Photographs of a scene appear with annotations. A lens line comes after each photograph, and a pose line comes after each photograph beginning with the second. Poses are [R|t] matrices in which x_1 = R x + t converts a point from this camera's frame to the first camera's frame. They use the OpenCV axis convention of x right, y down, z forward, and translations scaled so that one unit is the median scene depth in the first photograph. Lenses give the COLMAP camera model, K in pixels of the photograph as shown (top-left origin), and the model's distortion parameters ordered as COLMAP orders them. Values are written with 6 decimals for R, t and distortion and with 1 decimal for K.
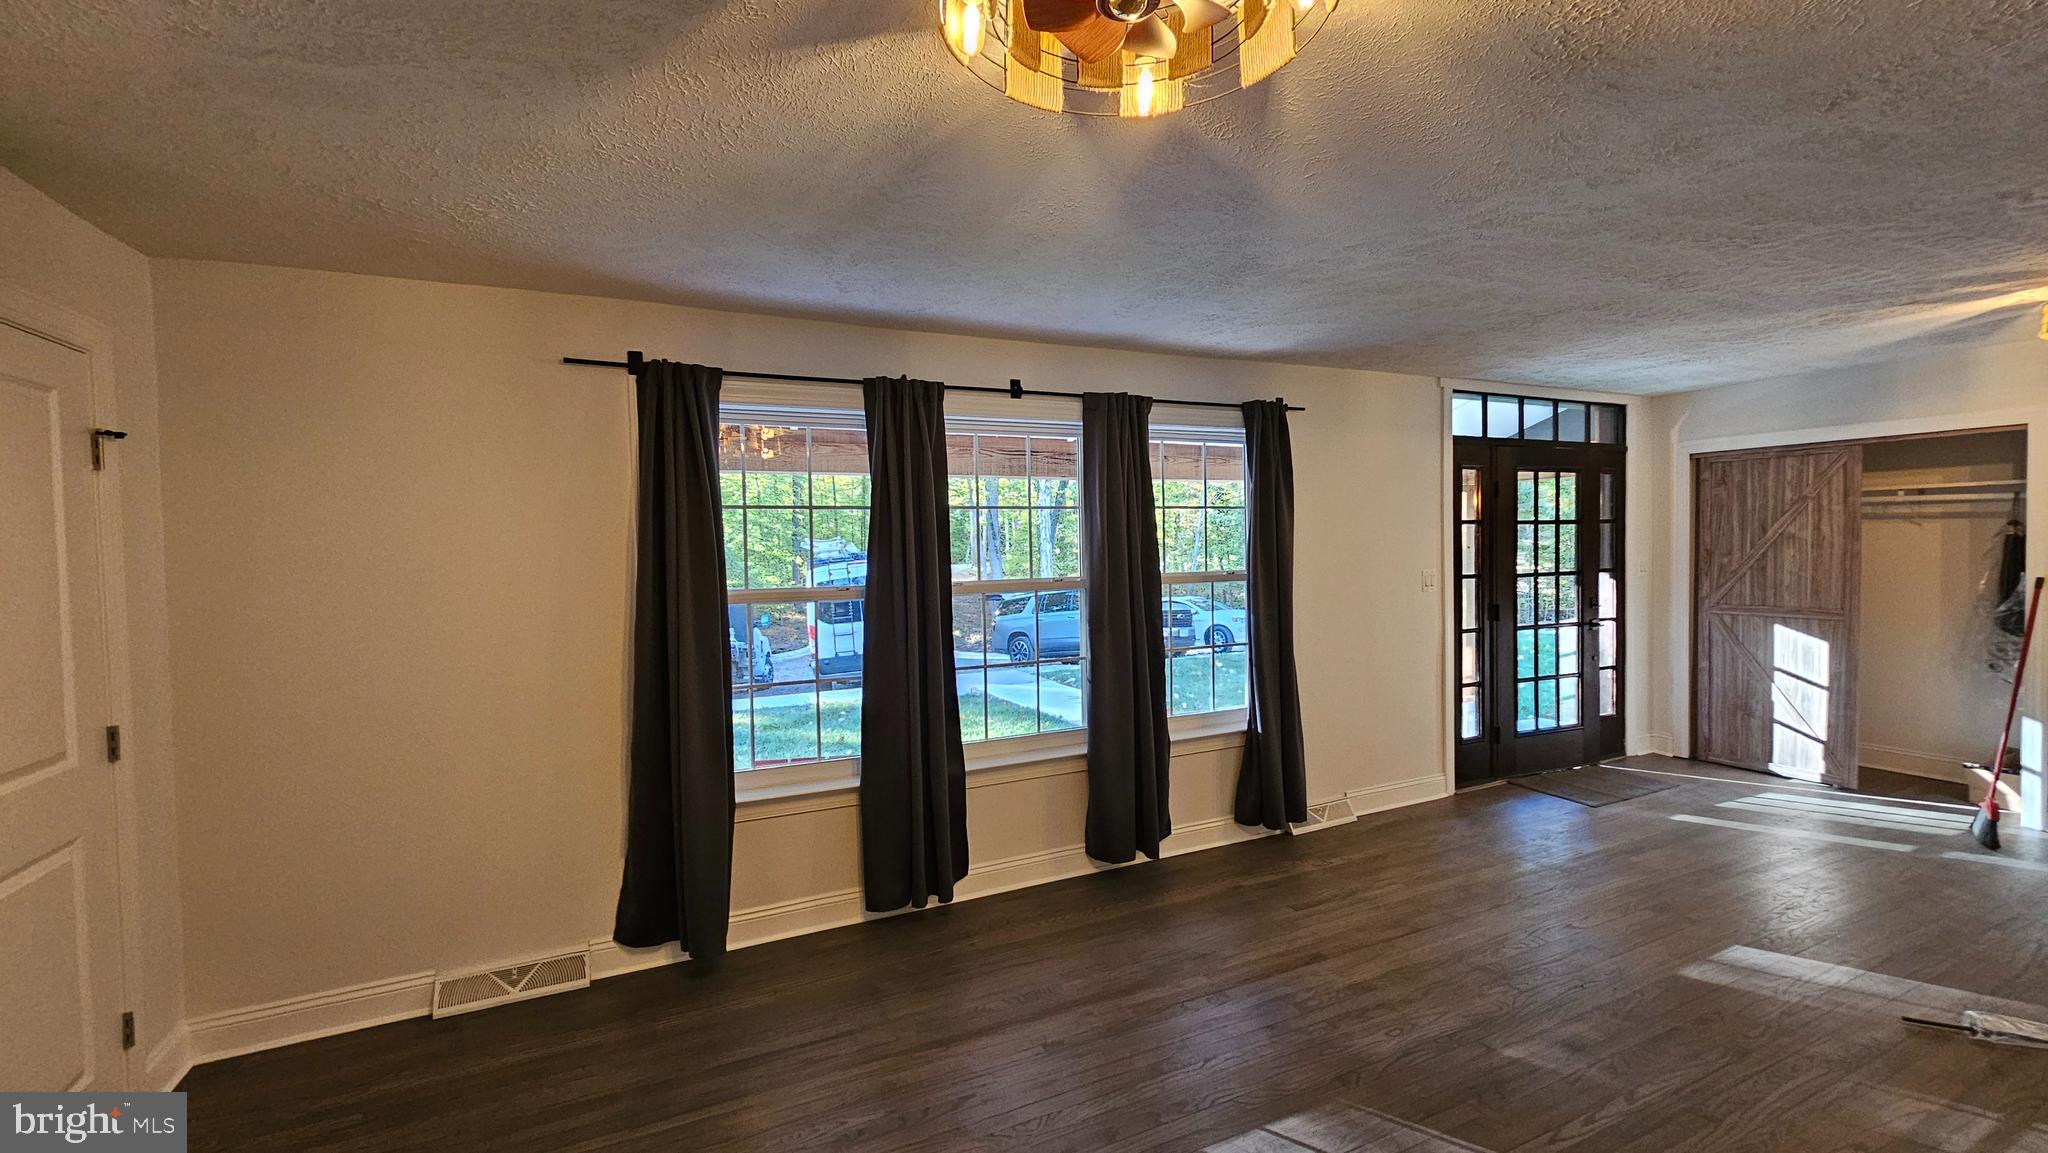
lens RADIAL K [[843.0, 0, 1032.9], [0, 843.0, 579.5], [0, 0, 1]] dist [0.004279, 0.001500]
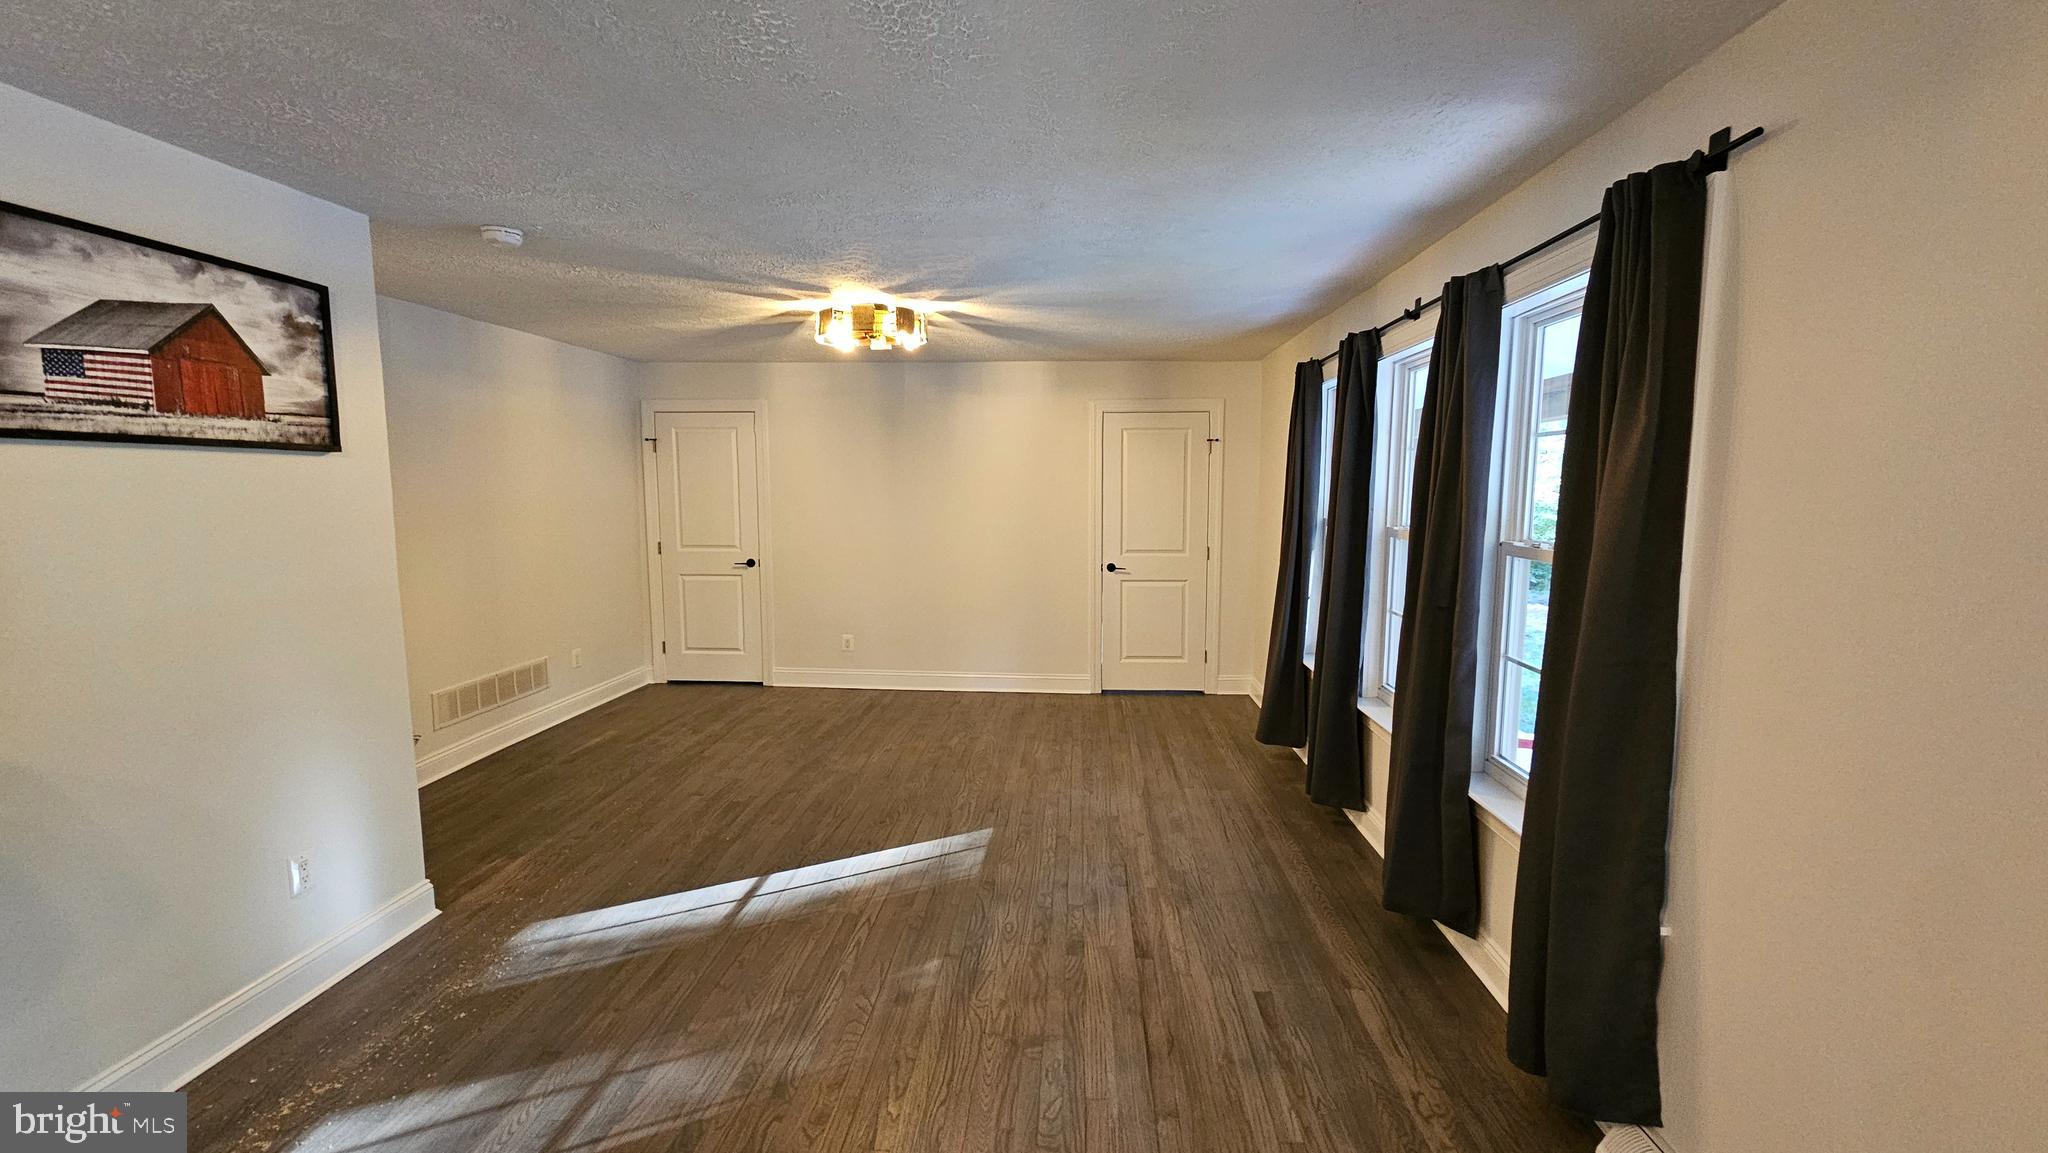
lens RADIAL K [[843.0, 0, 1031.6], [0, 843.0, 576.6], [0, 0, 1]] dist [0.004279, 0.001500]
pose [[-0.491258, 0.111156, -0.863892, 1.293512], [-0.023764, 0.989744, 0.140863, -0.090812], [0.870690, 0.089729, -0.483578, 1.477317]]
